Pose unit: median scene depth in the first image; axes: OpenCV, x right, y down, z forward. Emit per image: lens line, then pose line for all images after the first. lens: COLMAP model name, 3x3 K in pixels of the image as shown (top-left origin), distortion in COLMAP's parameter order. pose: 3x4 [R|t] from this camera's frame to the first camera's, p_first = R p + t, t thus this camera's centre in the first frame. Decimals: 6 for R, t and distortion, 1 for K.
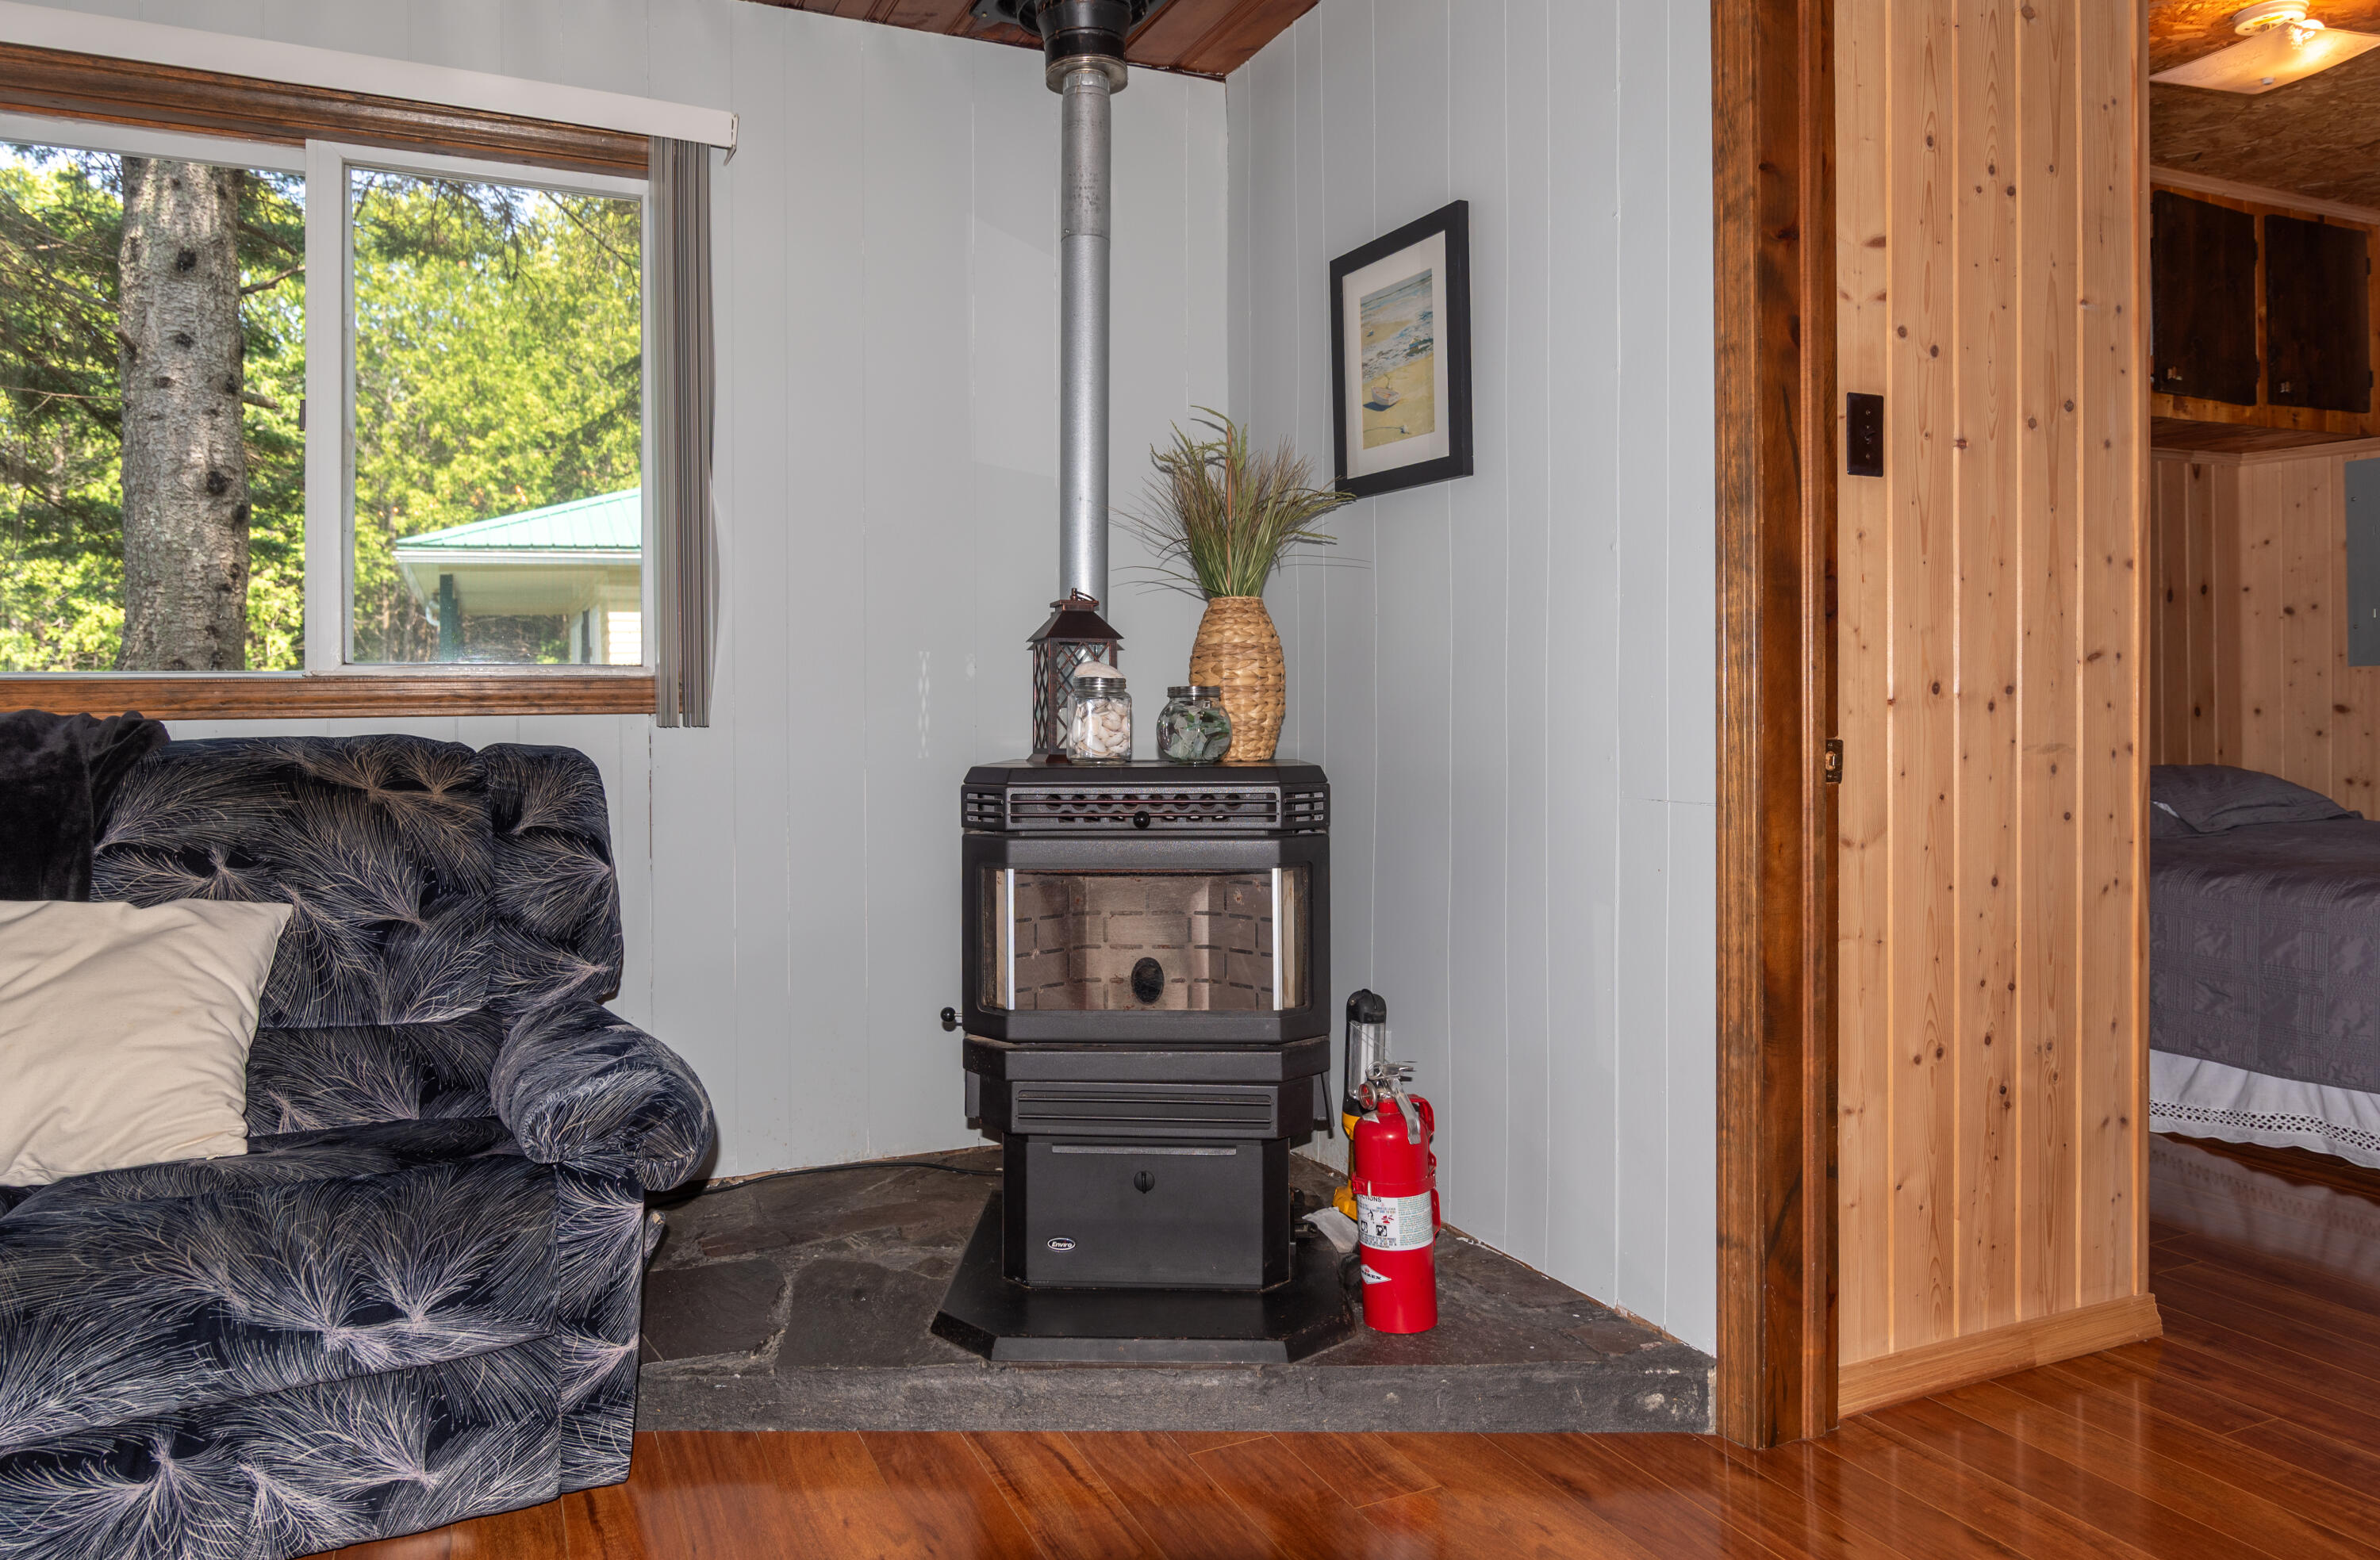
lens RADIAL K [[1535.5, 0, 1063.1], [0, 1535.5, 725.7], [0, 0, 1]] dist [-0.008299, -0.003141]
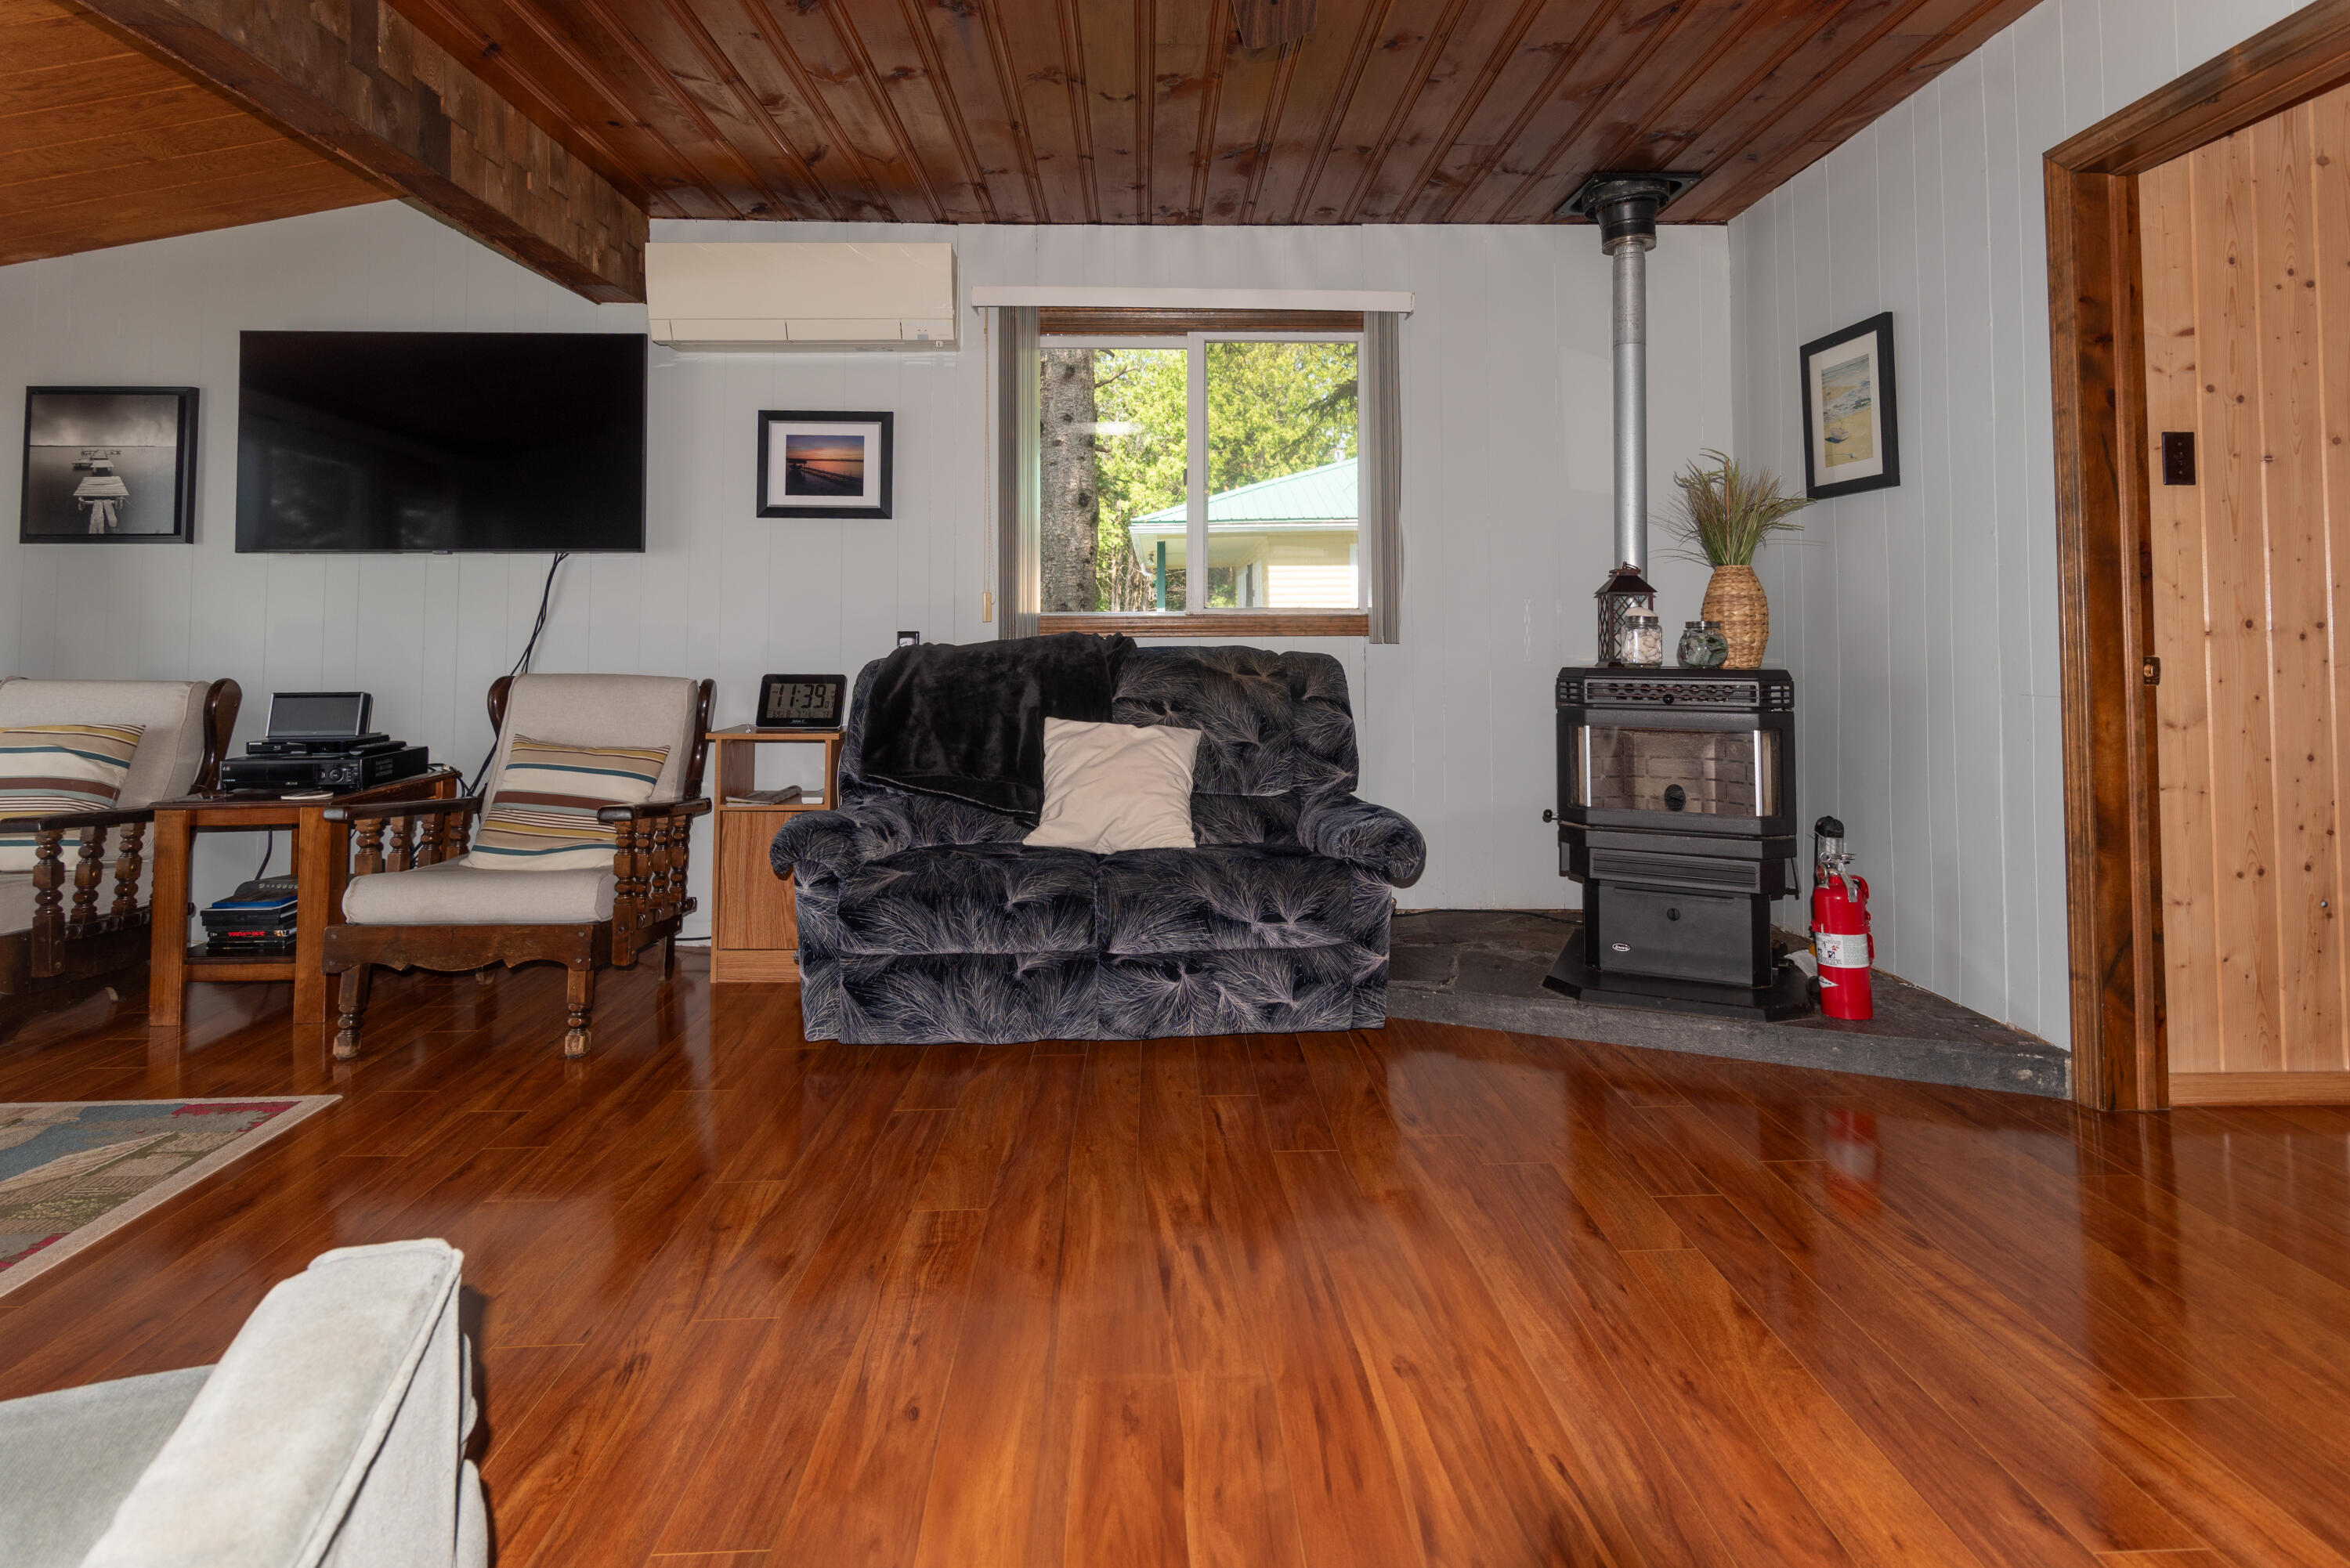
lens RADIAL K [[1184.4, 0, 1158.7], [0, 1184.4, 580.0], [0, 0, 1]] dist [0.004819, -0.002032]
pose [[0.933273, -0.010137, -0.359025, -0.003475], [-0.010596, 0.998389, -0.055734, 0.008078], [0.359012, 0.055820, 0.931662, -0.444485]]
